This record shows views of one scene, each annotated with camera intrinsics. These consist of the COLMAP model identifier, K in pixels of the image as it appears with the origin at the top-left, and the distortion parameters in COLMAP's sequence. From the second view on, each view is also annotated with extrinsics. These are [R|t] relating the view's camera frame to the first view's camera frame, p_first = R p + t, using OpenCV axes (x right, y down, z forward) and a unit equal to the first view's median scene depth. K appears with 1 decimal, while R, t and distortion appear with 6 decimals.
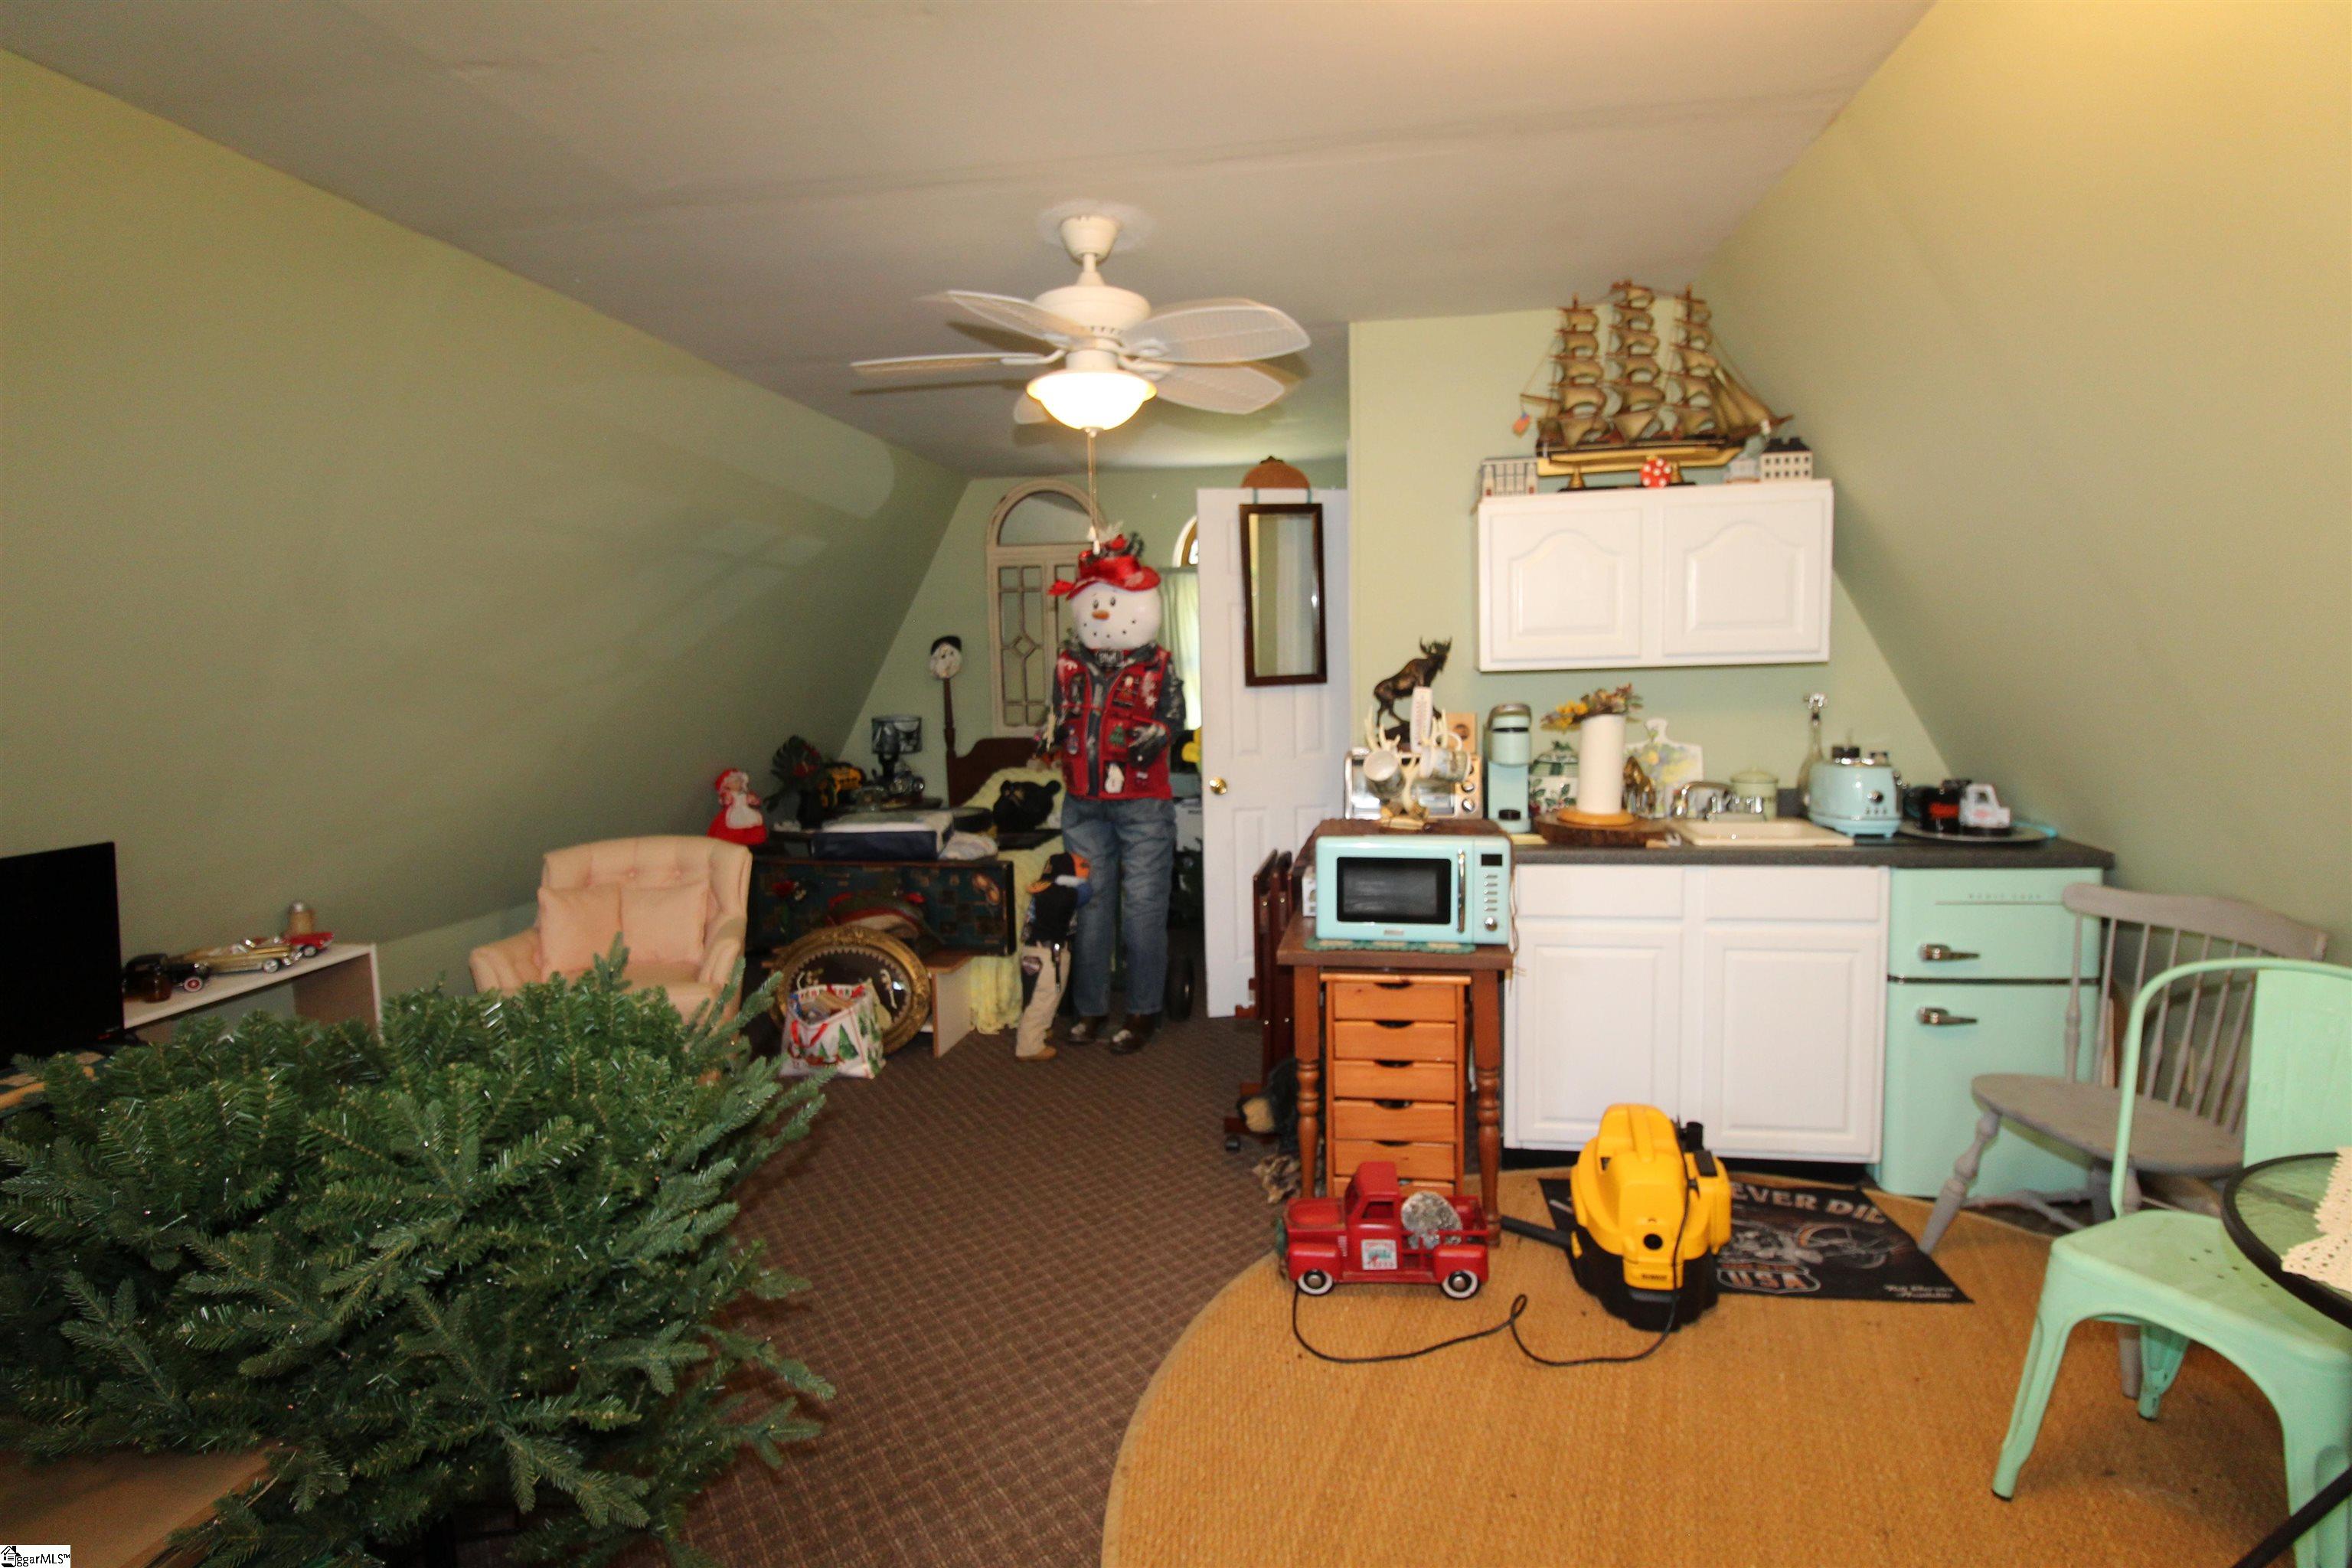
lens RADIAL K [[1110.4, 0, 1175.8], [0, 1110.4, 786.3], [0, 0, 1]] dist [0.000568, -0.000453]
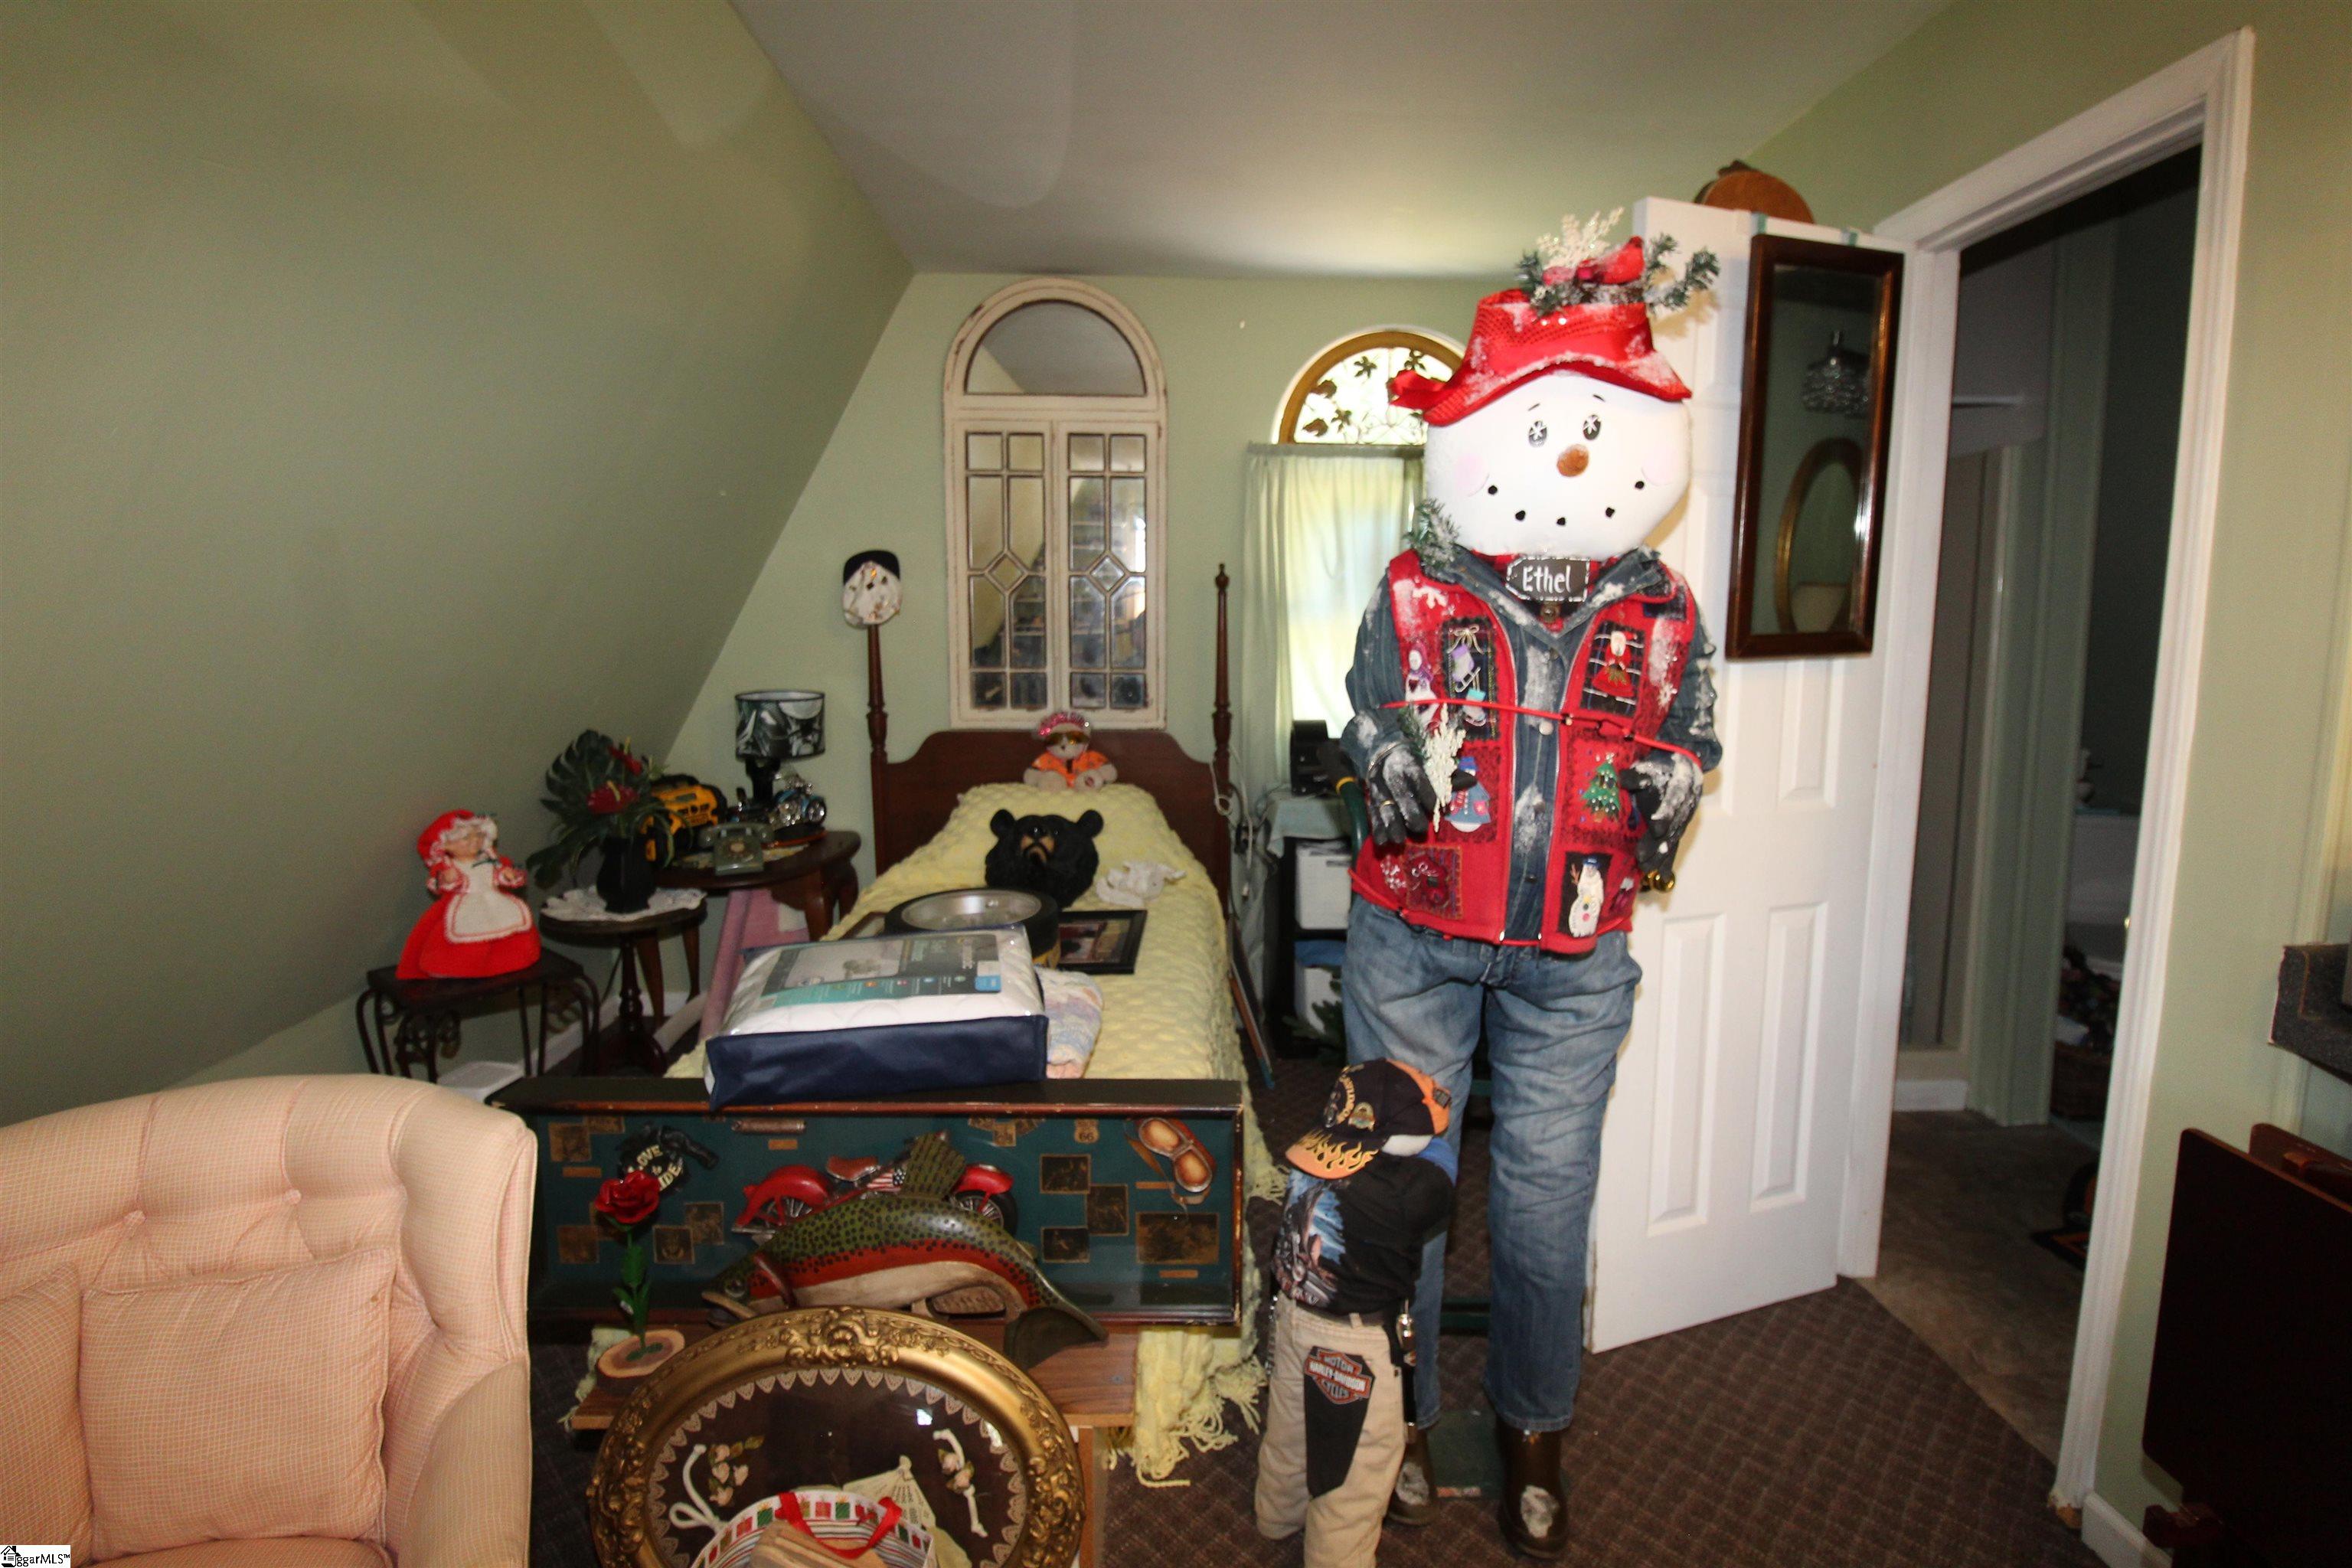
lens RADIAL K [[1110.4, 0, 1179.0], [0, 1110.4, 775.7], [0, 0, 1]] dist [0.000568, -0.000453]
pose [[0.979580, -0.005962, 0.200966, -0.181456], [-0.000250, 0.999523, 0.030873, -0.041245], [-0.201054, -0.030292, 0.979112, 0.445578]]
